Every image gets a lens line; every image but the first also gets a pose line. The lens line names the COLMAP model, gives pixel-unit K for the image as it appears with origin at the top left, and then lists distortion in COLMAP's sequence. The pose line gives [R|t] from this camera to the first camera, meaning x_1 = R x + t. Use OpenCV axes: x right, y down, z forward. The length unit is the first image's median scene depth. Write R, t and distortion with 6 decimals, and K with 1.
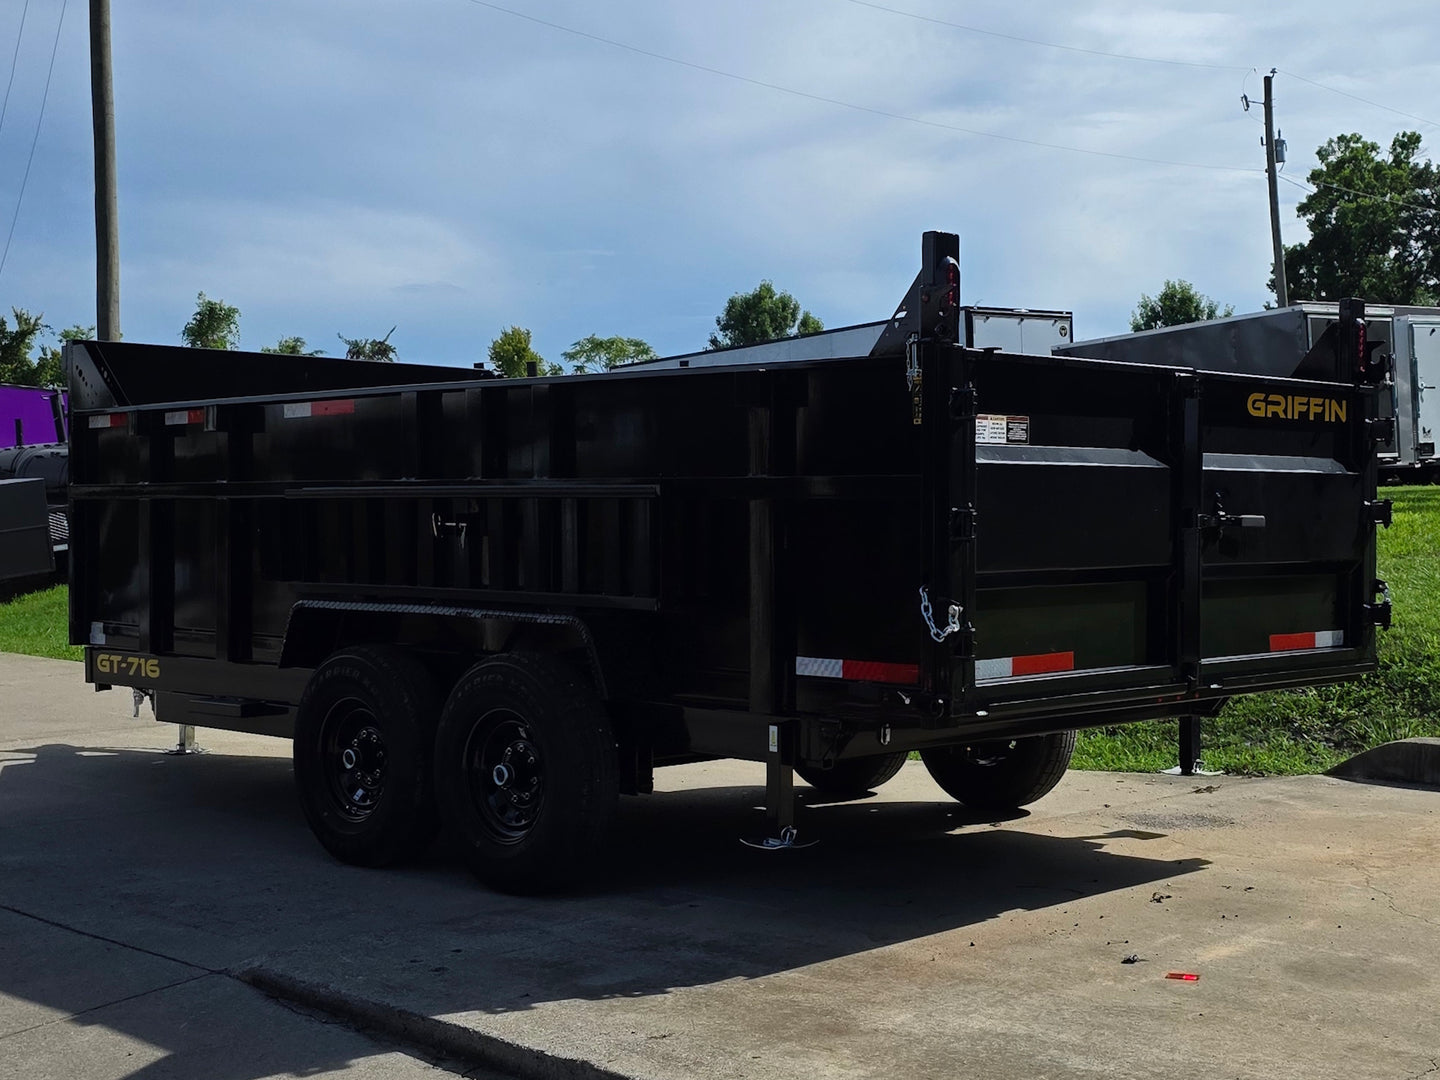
lens RADIAL K [[2044.4, 0, 720.6], [0, 2044.4, 541.5], [0, 0, 1]] dist [0.028395, -0.001790]
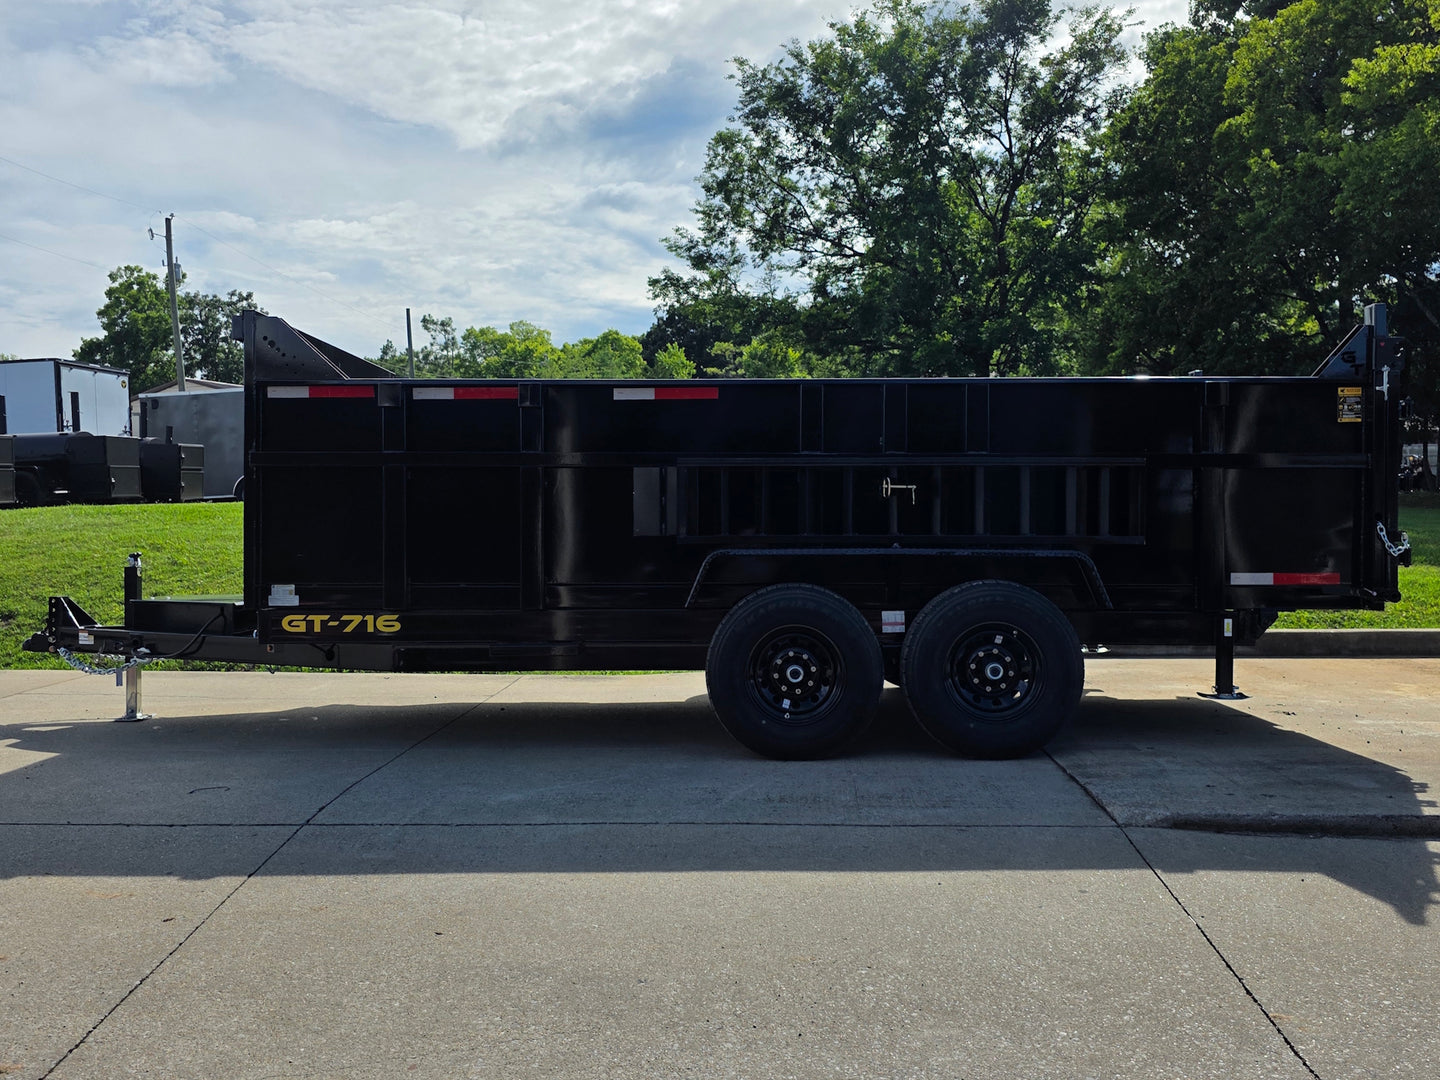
lens RADIAL K [[1341.0, 0, 729.9], [0, 1341.0, 545.6], [0, 0, 1]] dist [0.083890, -0.100583]
pose [[0.723764, -0.005479, 0.690026, -0.616296], [0.008794, 0.999961, -0.001284, 0.022409], [-0.689992, 0.006997, 0.723783, 0.347370]]
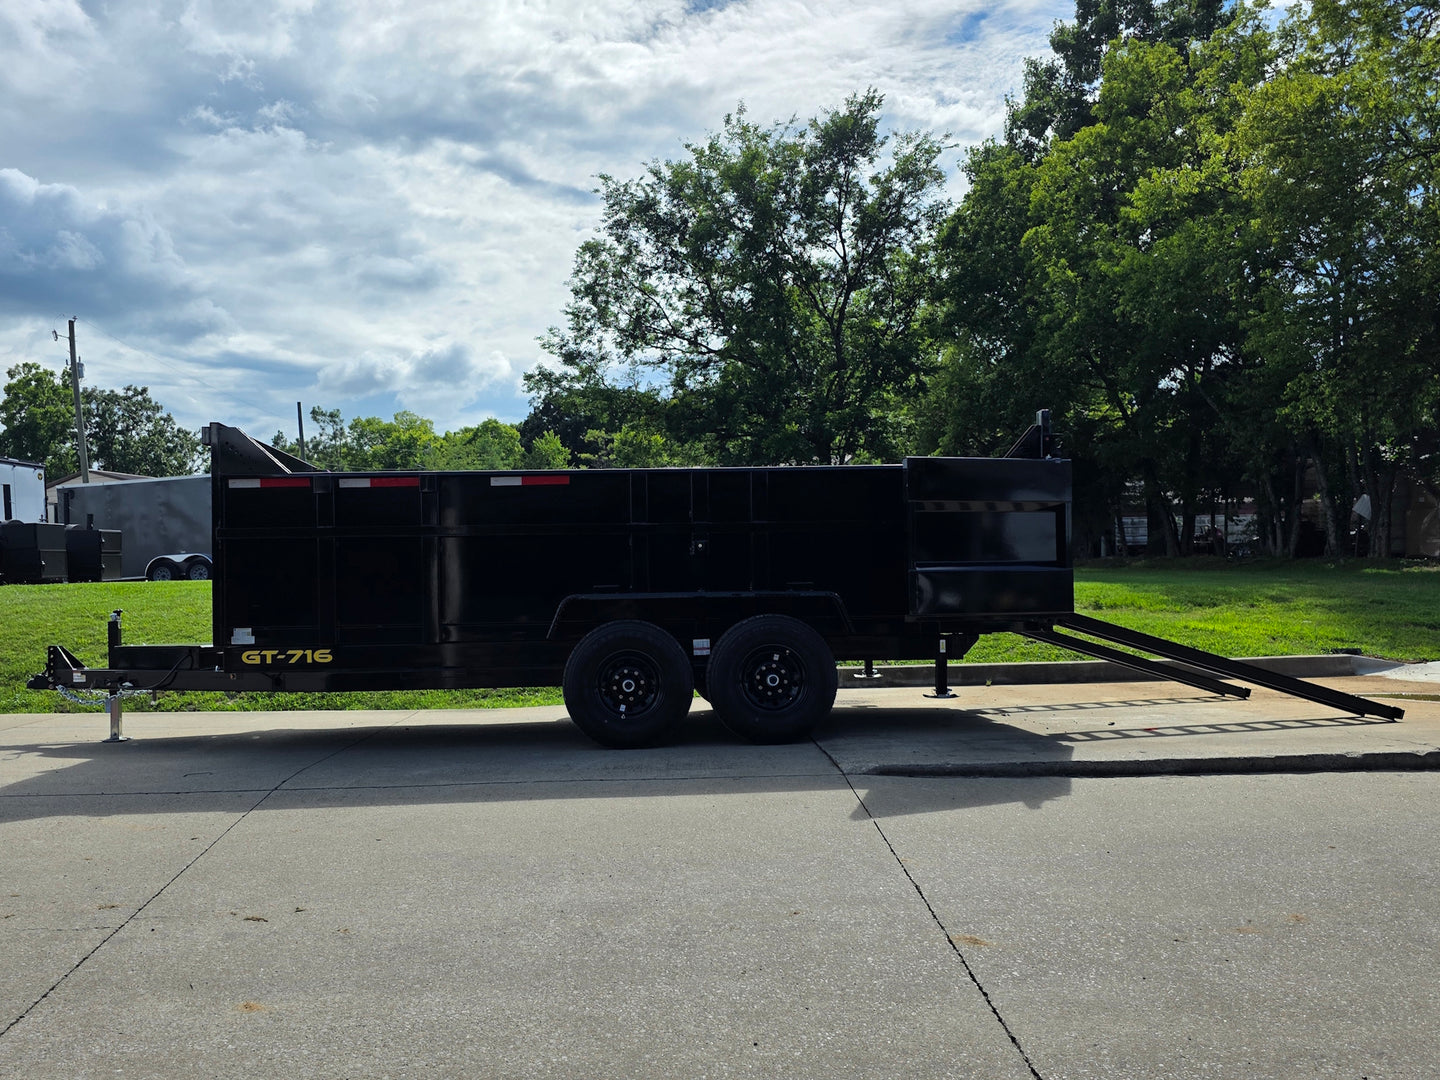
lens RADIAL K [[1279.0, 0, 656.3], [0, 1279.0, 595.6], [0, 0, 1]] dist [0.090797, -0.104188]
pose [[0.696871, -0.003475, 0.717188, -0.736090], [0.026241, 0.999442, -0.020656, 0.042768], [-0.716716, 0.033215, 0.696574, 0.194643]]
